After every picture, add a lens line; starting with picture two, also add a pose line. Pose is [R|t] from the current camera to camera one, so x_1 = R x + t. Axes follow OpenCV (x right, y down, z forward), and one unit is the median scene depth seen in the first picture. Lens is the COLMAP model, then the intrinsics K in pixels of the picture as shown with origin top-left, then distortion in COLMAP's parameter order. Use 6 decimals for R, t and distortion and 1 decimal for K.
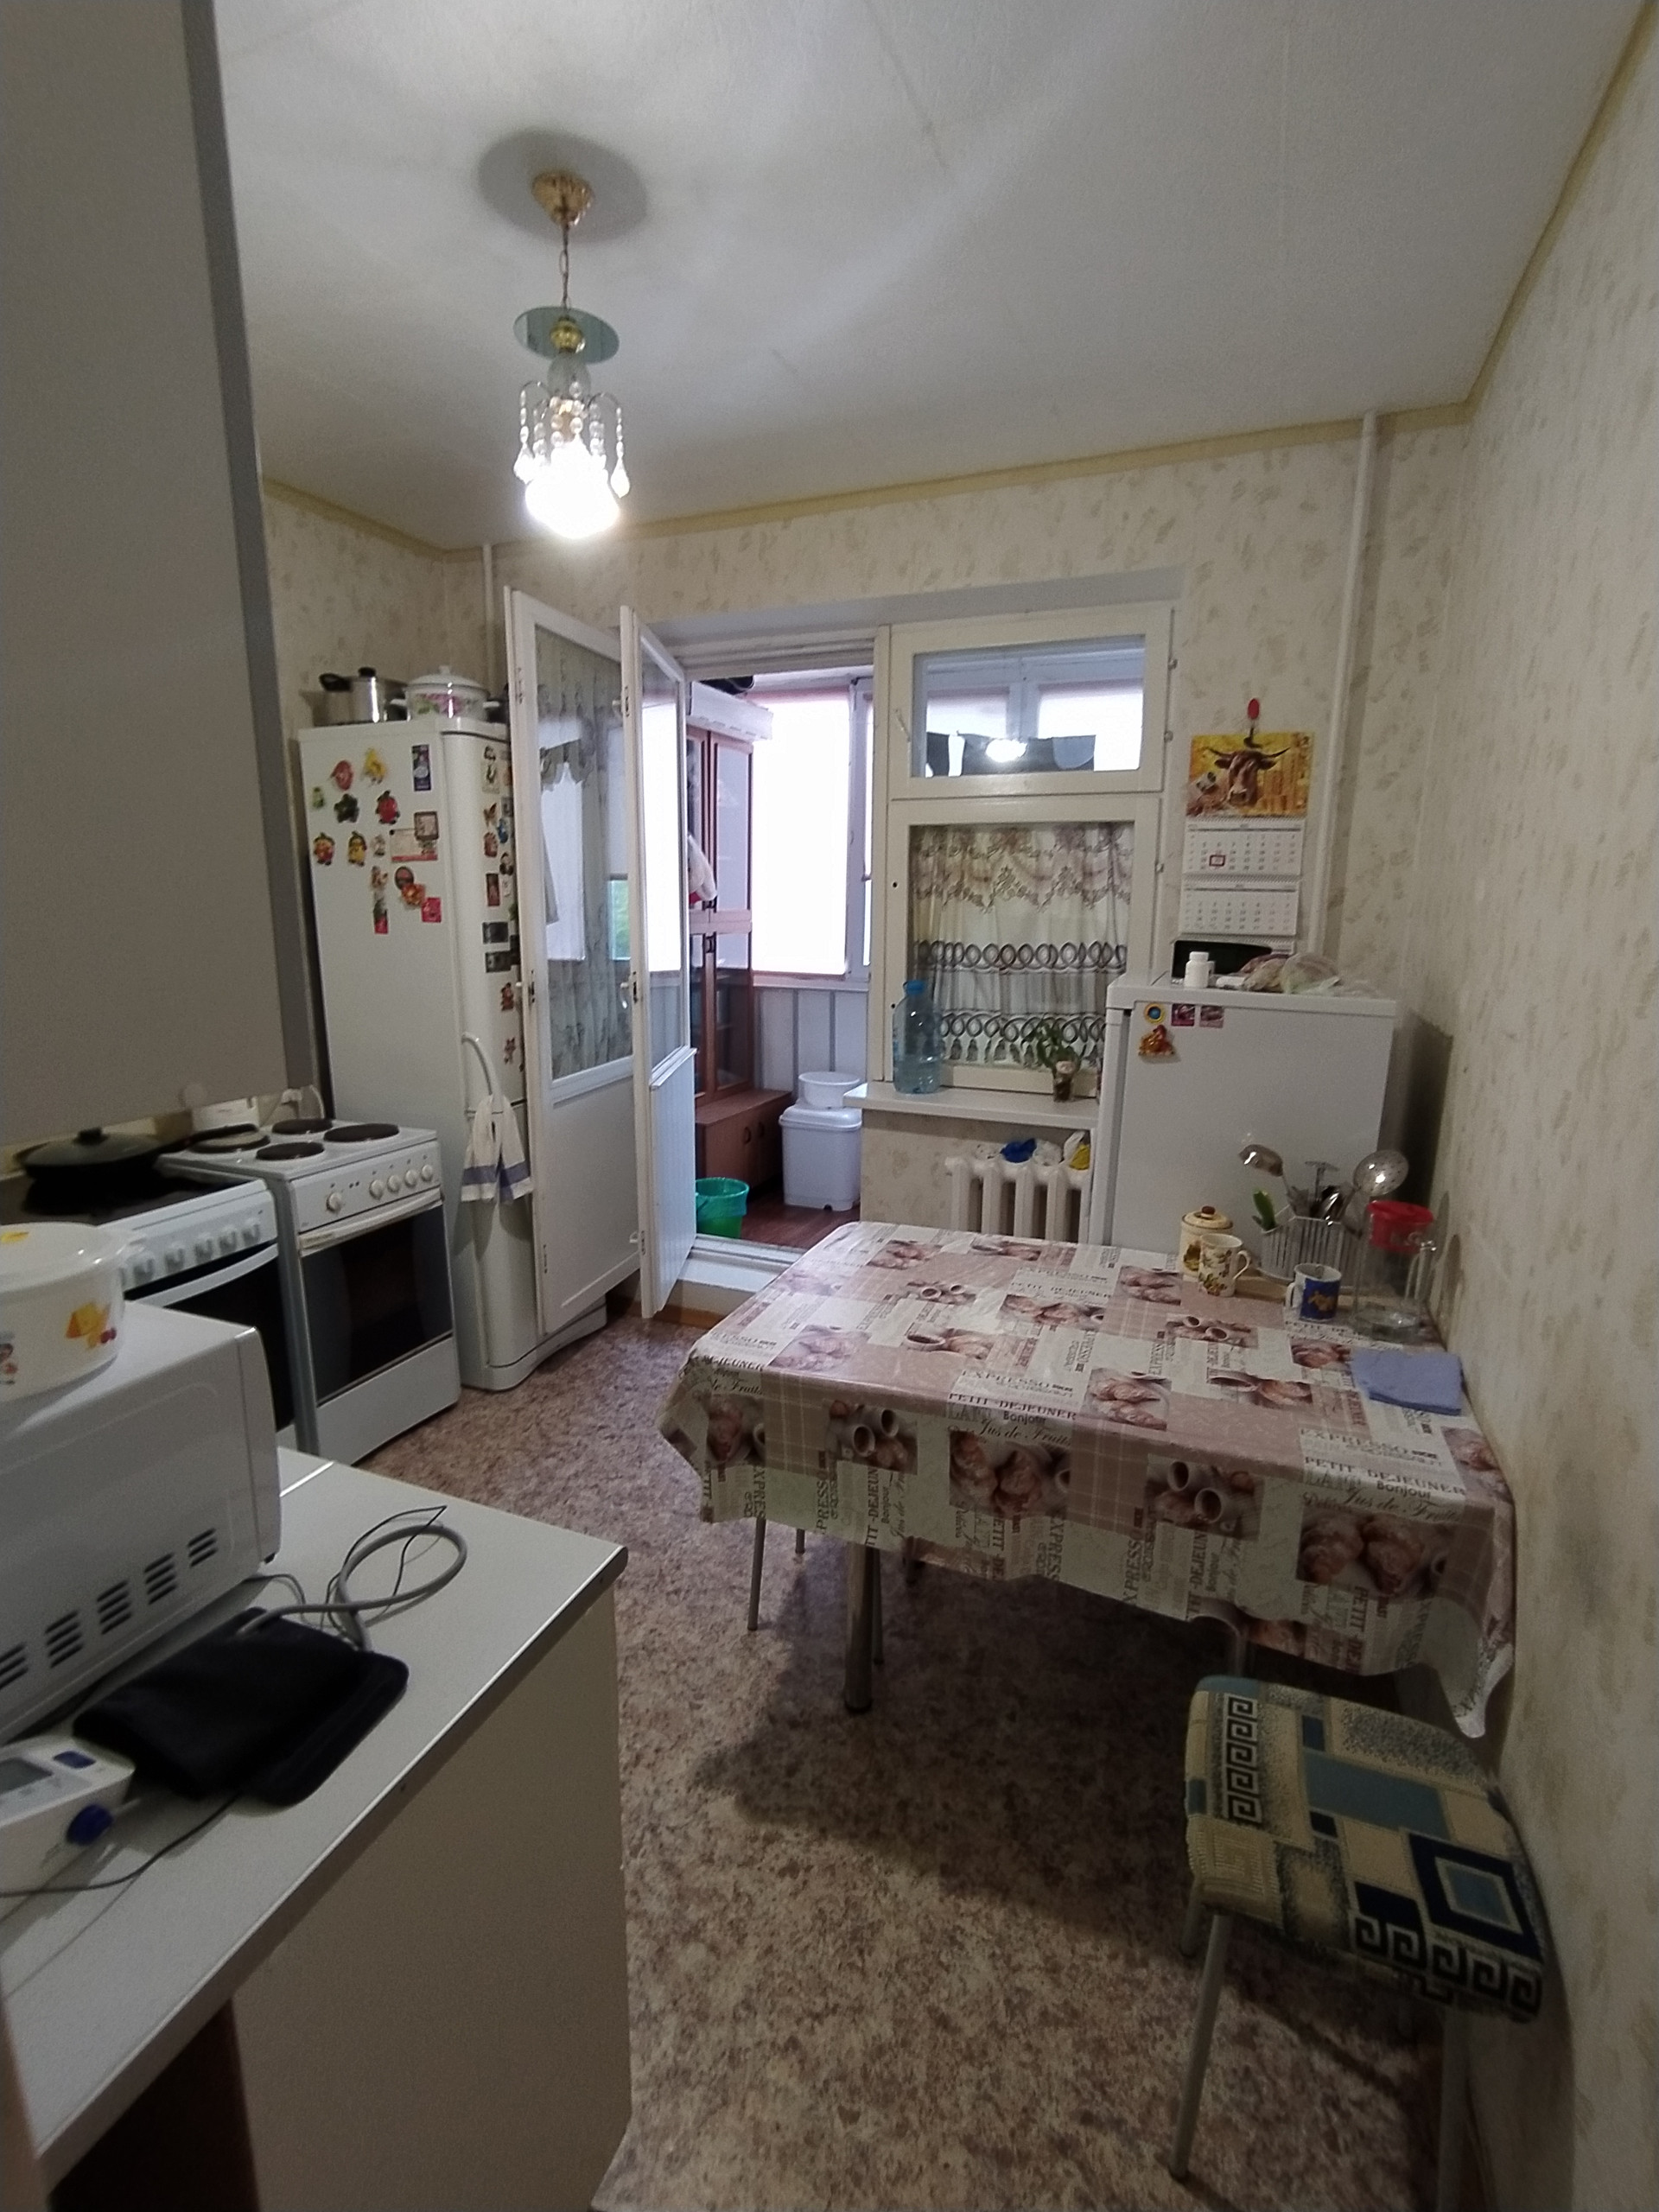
lens RADIAL K [[988.5, 0, 829.0], [0, 988.5, 1096.3], [0, 0, 1]] dist [-0.022790, -0.000022]
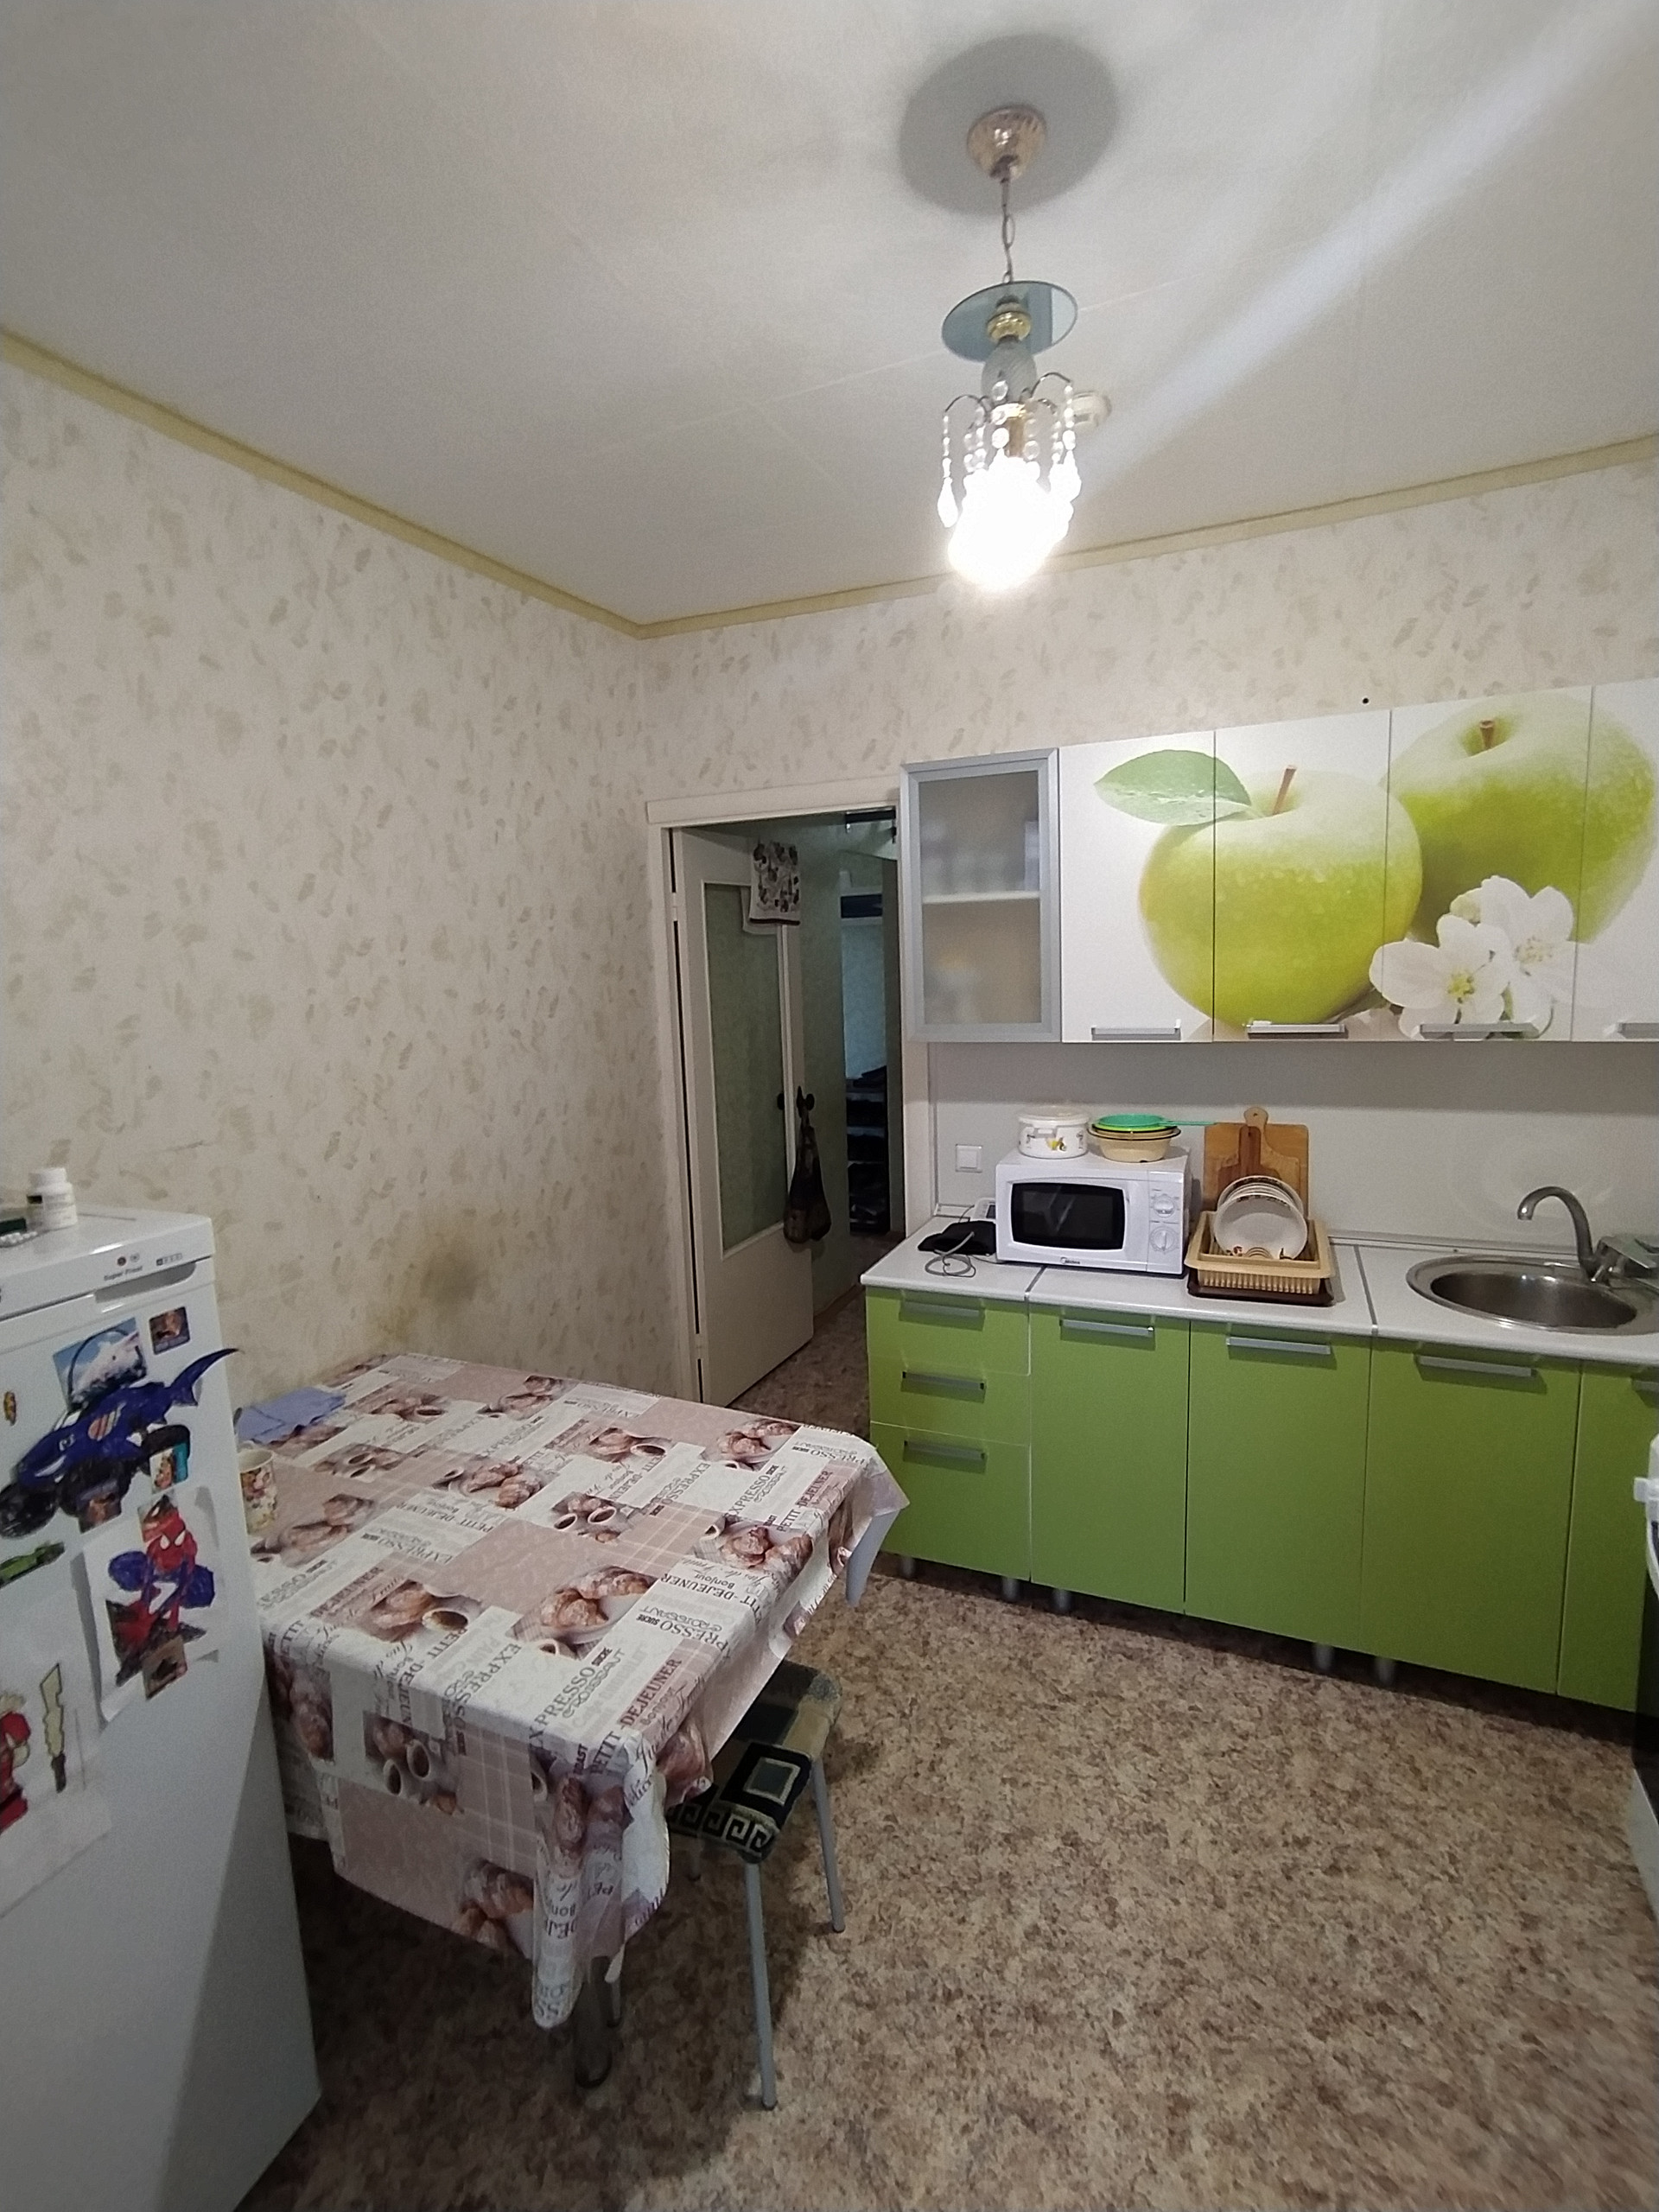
lens RADIAL K [[988.5, 0, 829.0], [0, 988.5, 1096.3], [0, 0, 1]] dist [-0.022790, -0.000022]
pose [[-0.999081, 0.019789, 0.038021, -0.136332], [0.031472, 0.940883, 0.337267, -0.440374], [-0.029099, 0.338154, -0.940641, 1.821471]]
